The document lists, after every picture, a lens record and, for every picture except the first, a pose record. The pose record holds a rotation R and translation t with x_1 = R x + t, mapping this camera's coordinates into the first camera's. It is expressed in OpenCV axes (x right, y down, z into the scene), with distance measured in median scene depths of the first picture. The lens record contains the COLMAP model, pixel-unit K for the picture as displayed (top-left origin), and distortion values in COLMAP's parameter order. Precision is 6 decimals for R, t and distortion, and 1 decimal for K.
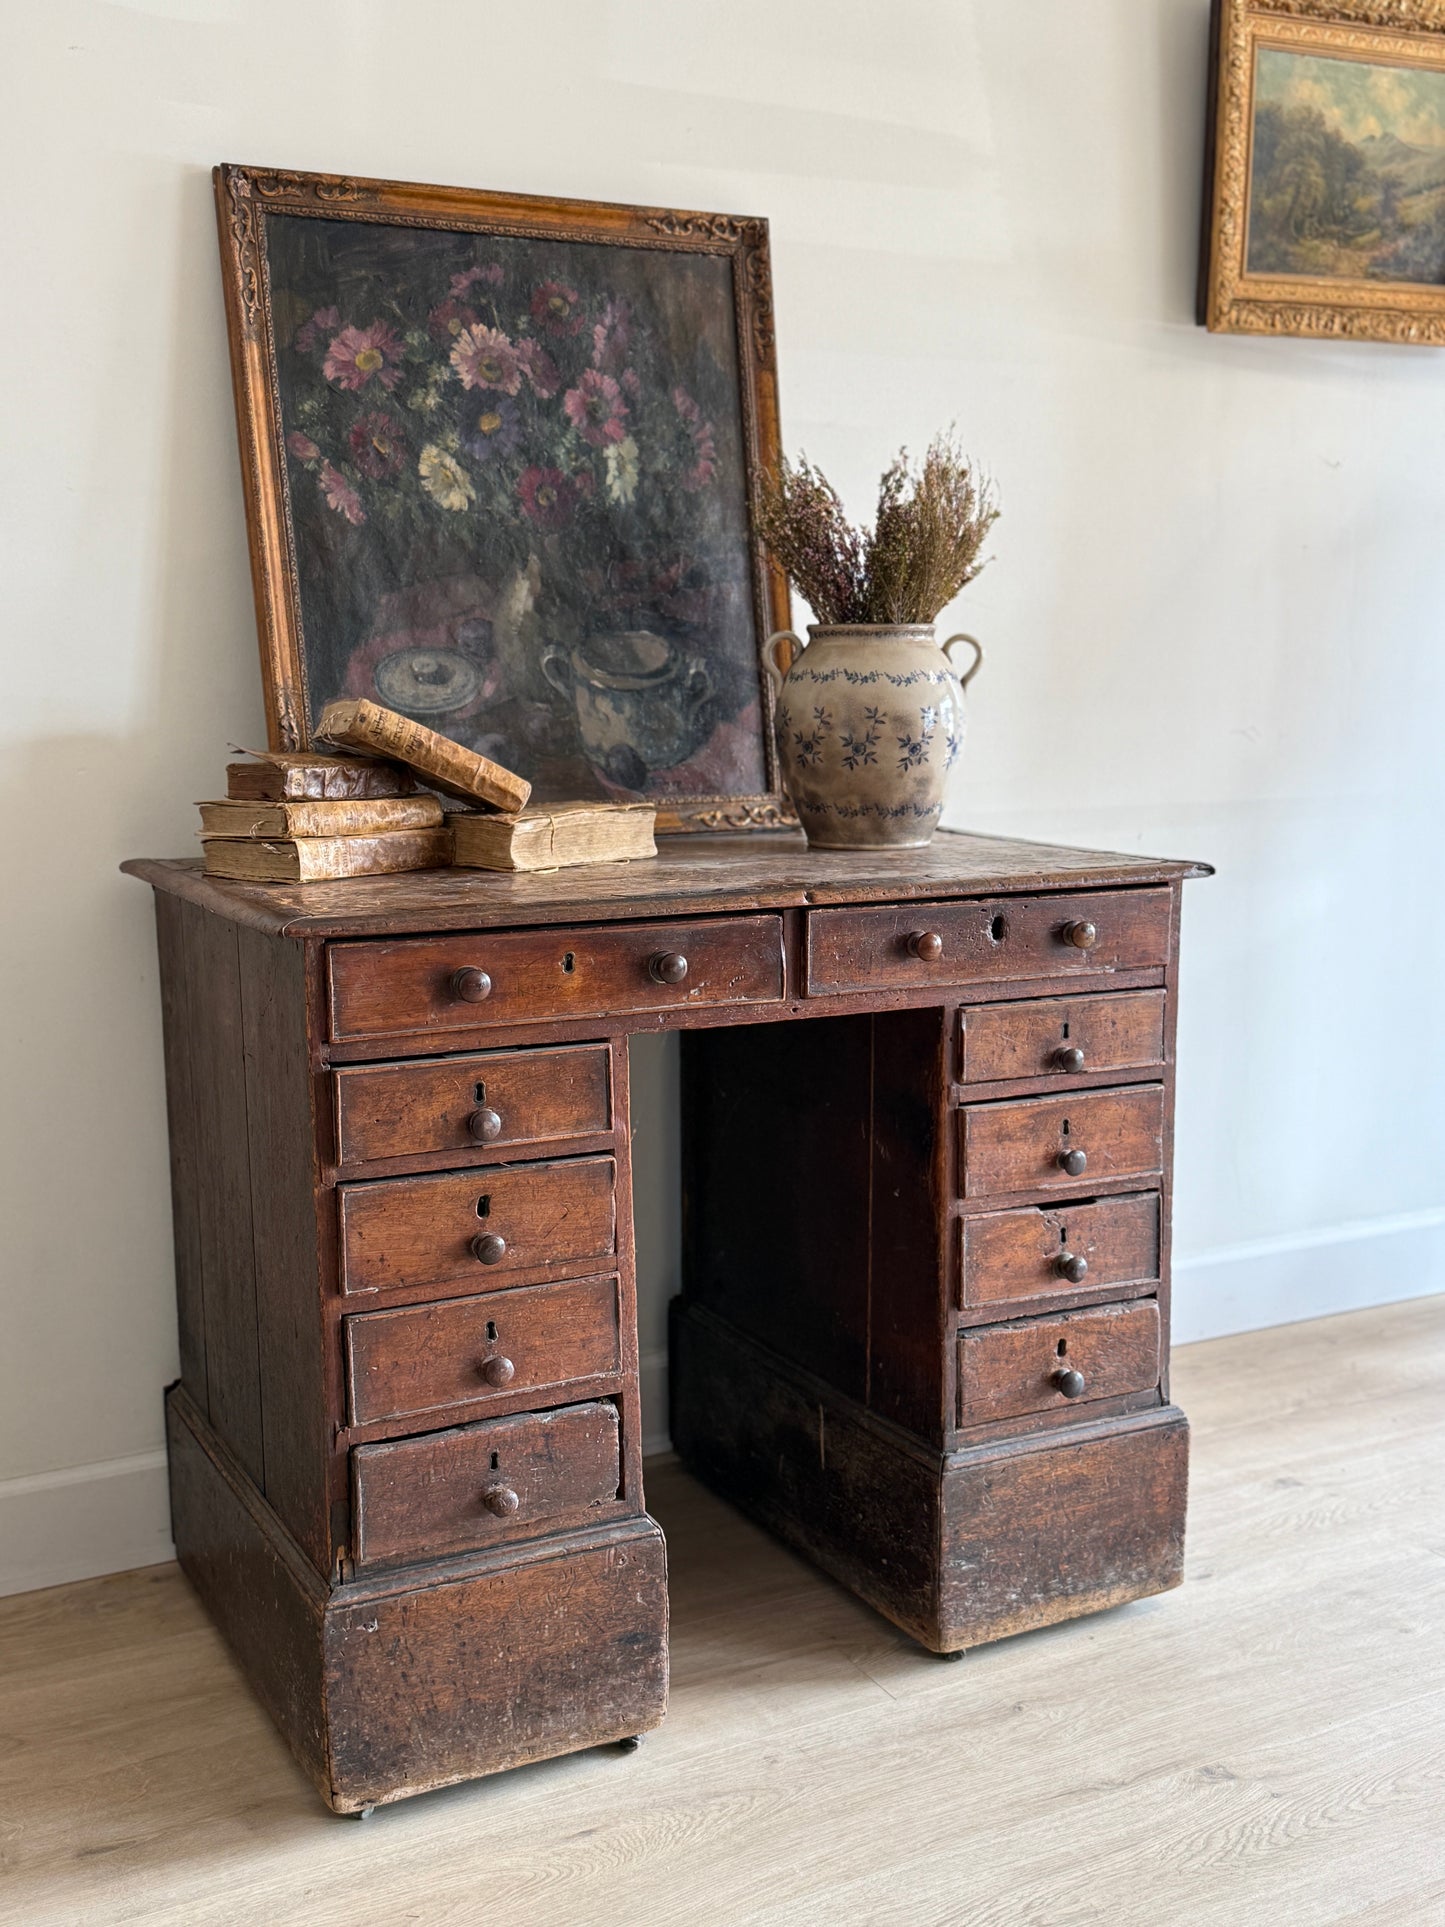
lens RADIAL K [[2031.8, 0, 733.0], [0, 2031.8, 950.7], [0, 0, 1]] dist [0.086187, 0.000000]
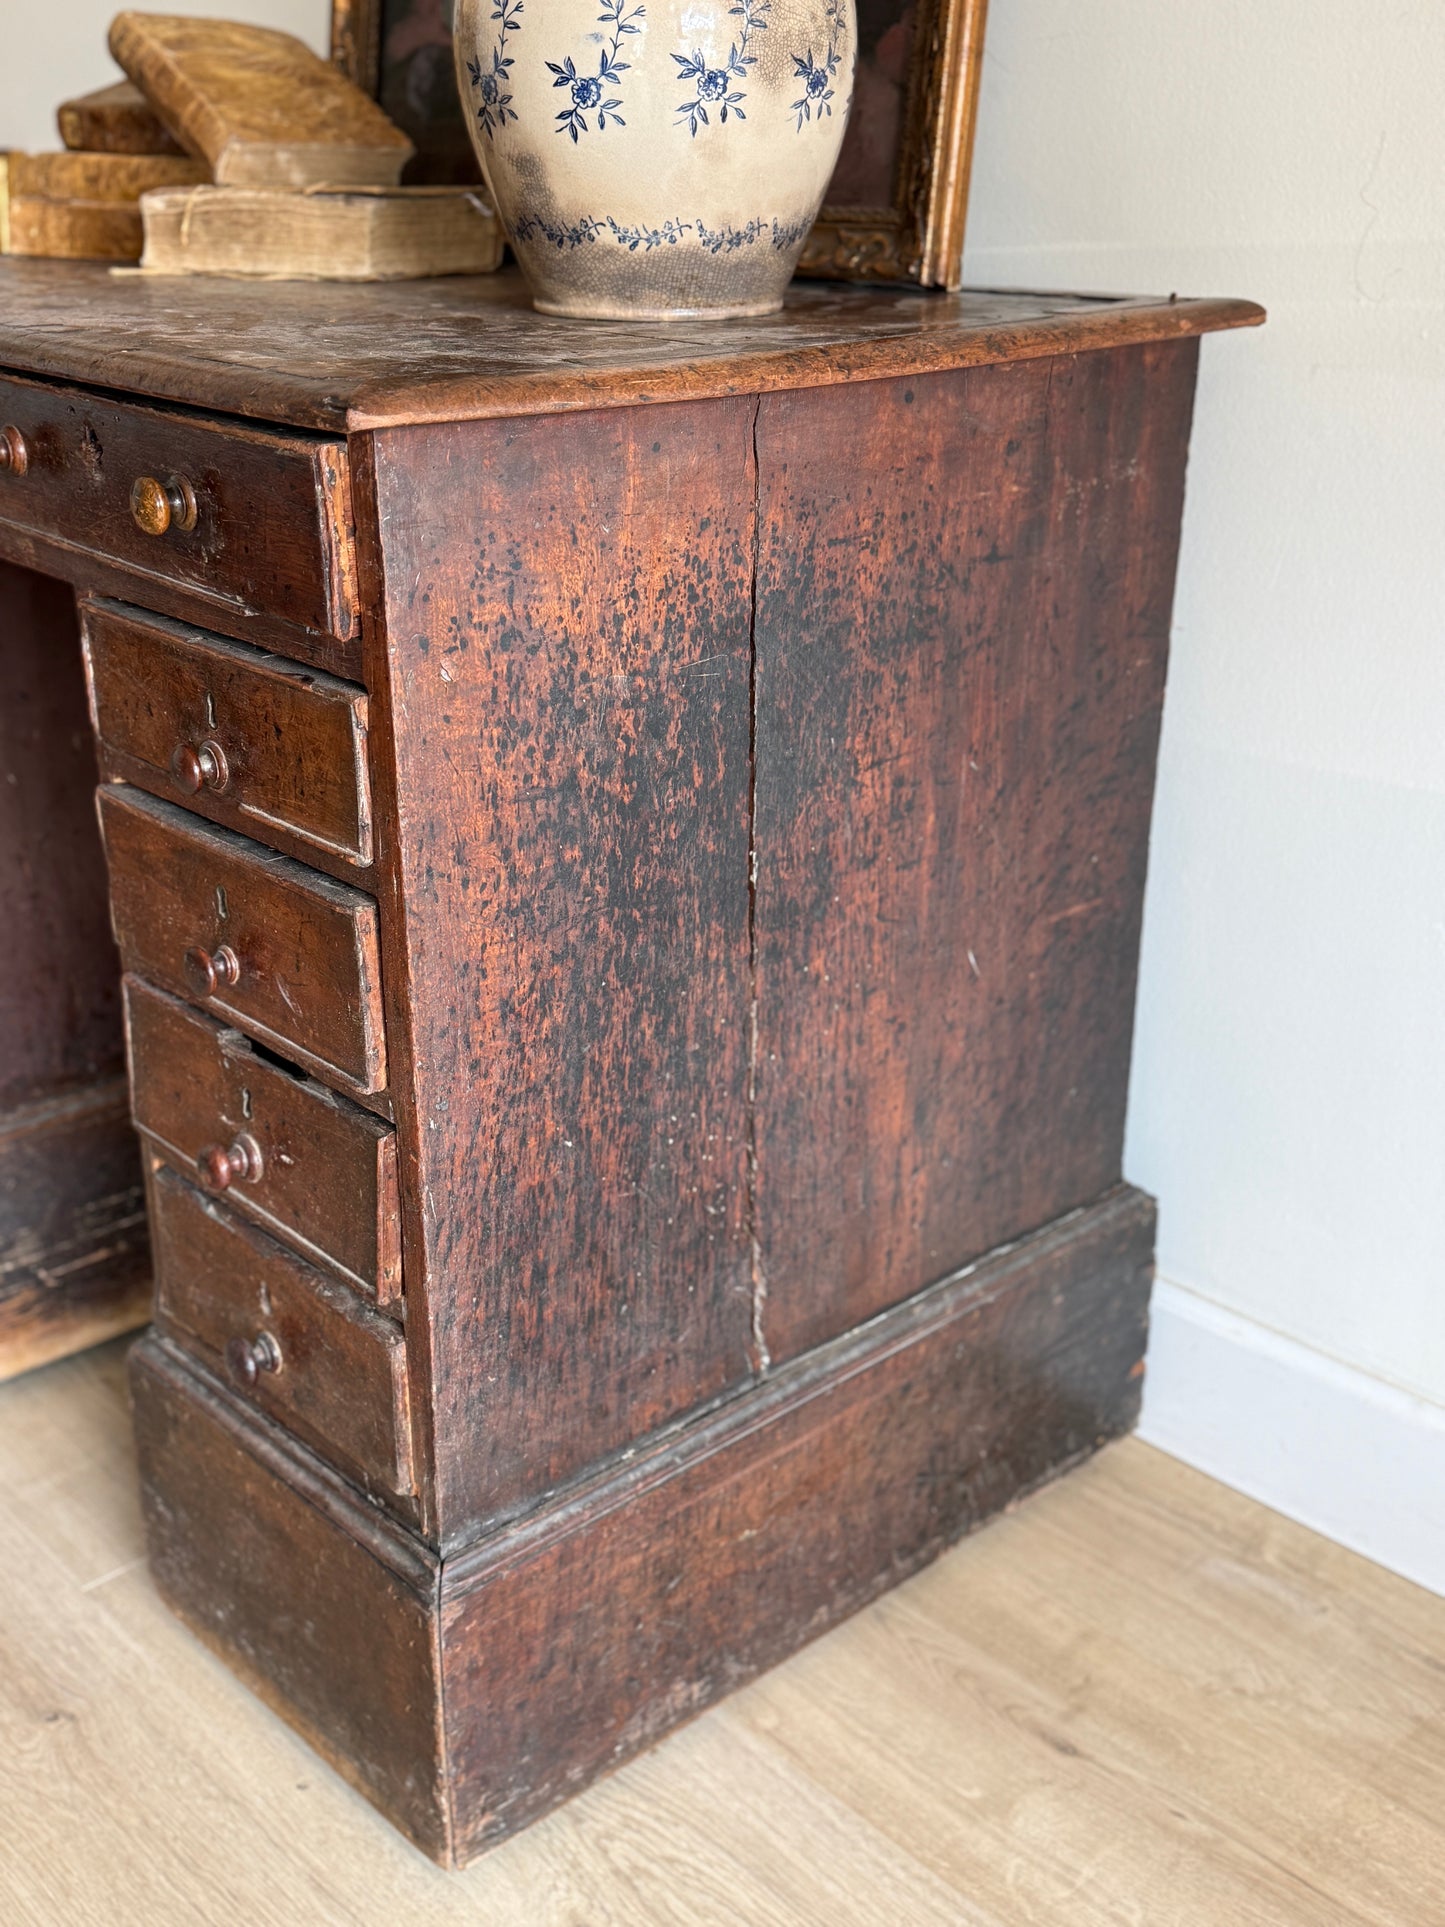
lens RADIAL K [[2031.8, 0, 714.5], [0, 2031.8, 962.3], [0, 0, 1]] dist [0.086187, 0.000000]
pose [[0.263435, 0.370516, -0.890685, 0.652426], [-0.142853, 0.928102, 0.343830, -0.088913], [0.954041, 0.036660, 0.297424, 0.976240]]
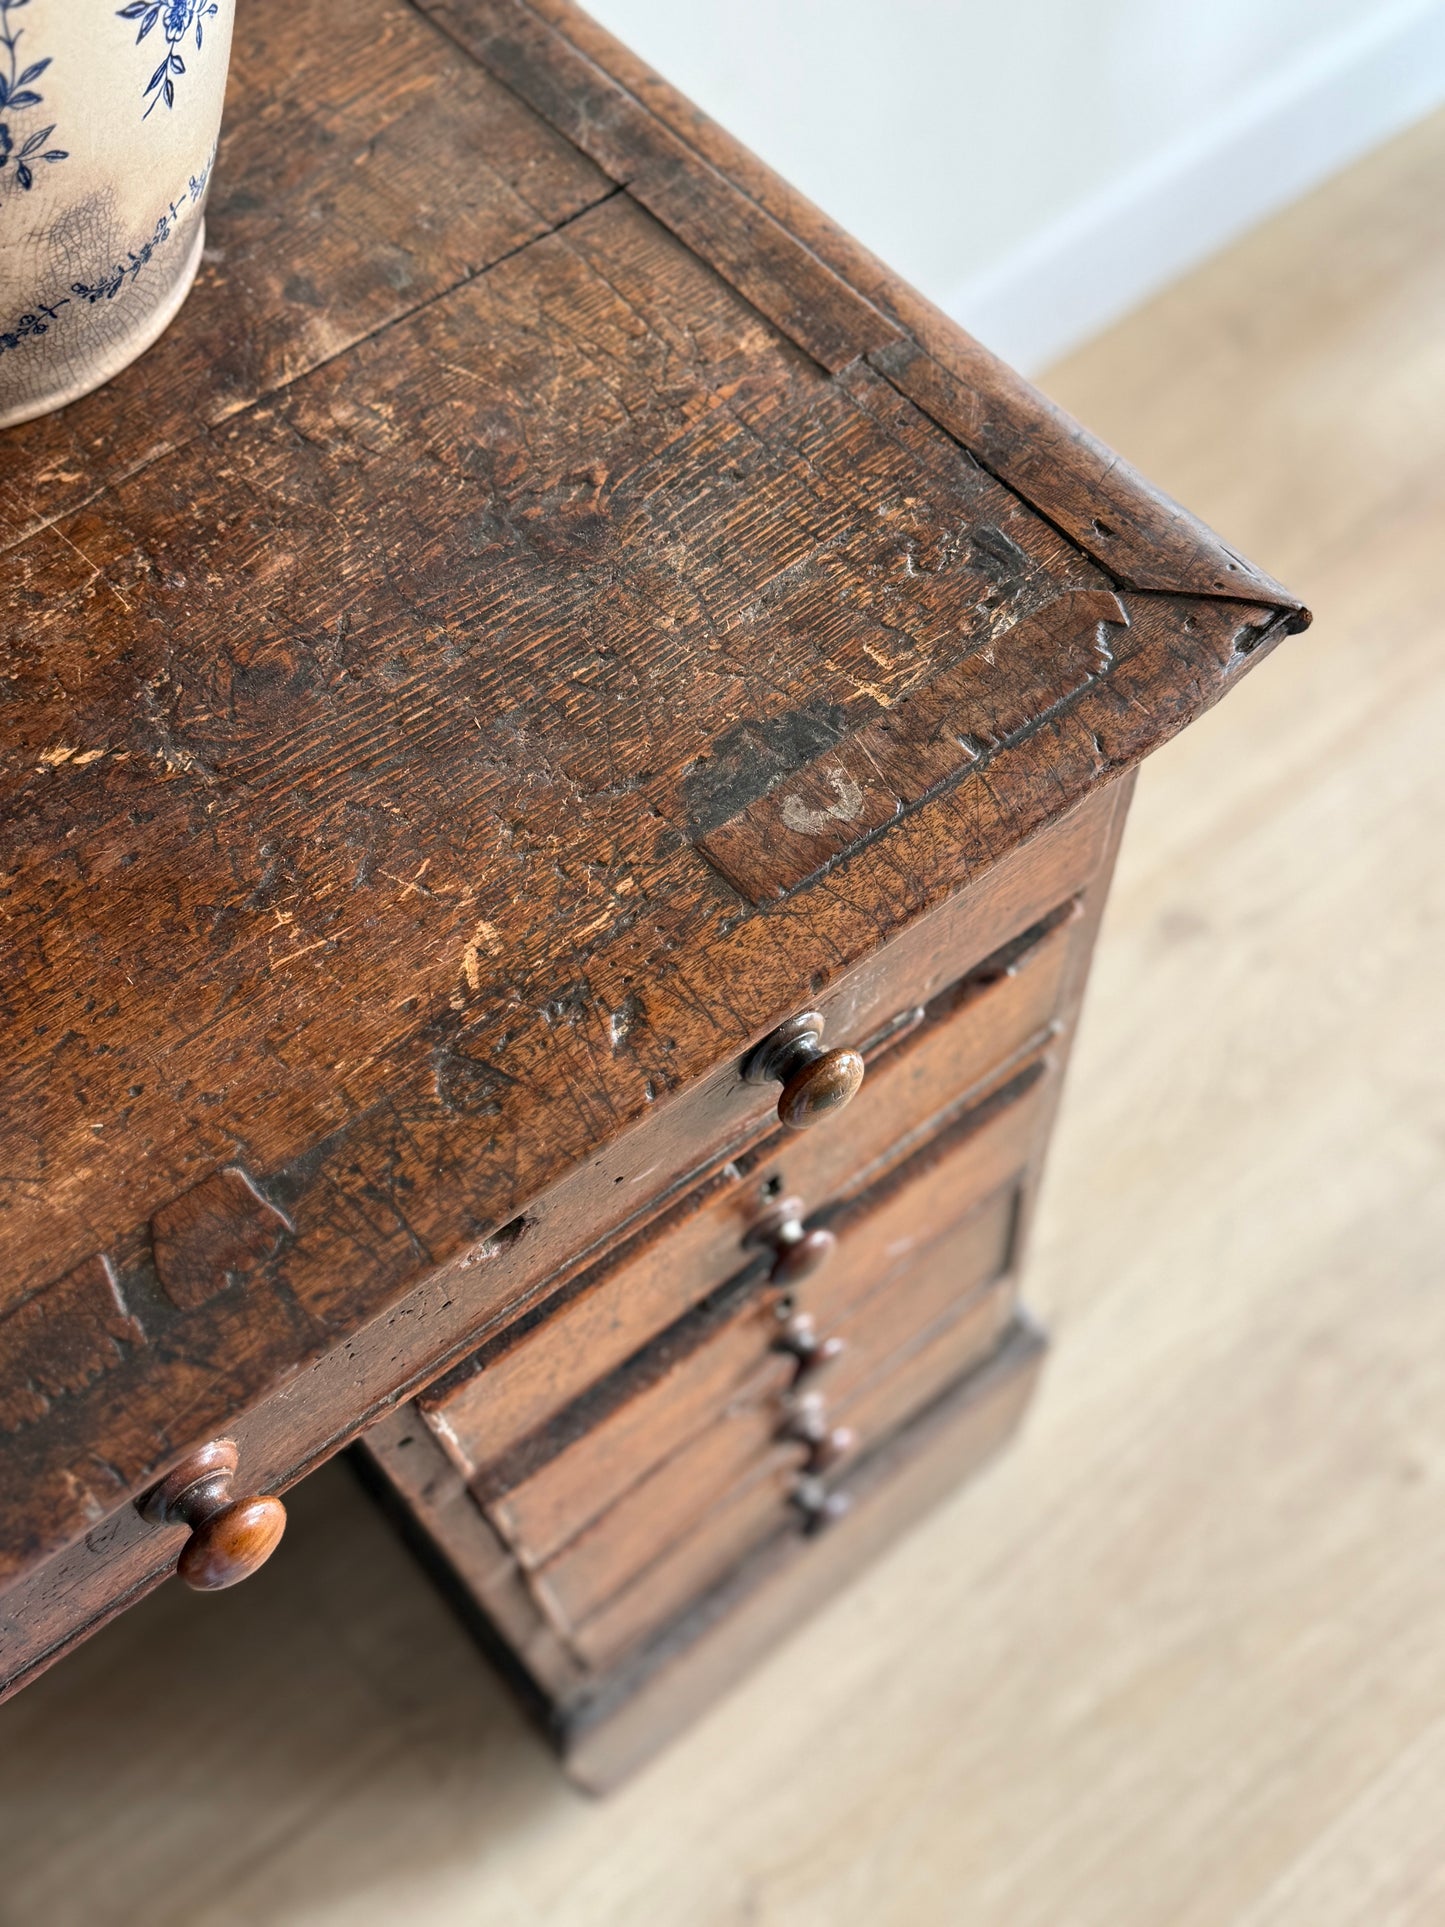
lens RADIAL K [[2031.8, 0, 730.3], [0, 2031.8, 978.2], [0, 0, 1]] dist [0.086187, 0.000000]
pose [[0.981539, -0.184235, 0.051366, 0.148010], [0.068681, 0.590168, 0.804353, -0.229338], [-0.178505, -0.785976, 0.591927, 0.848318]]
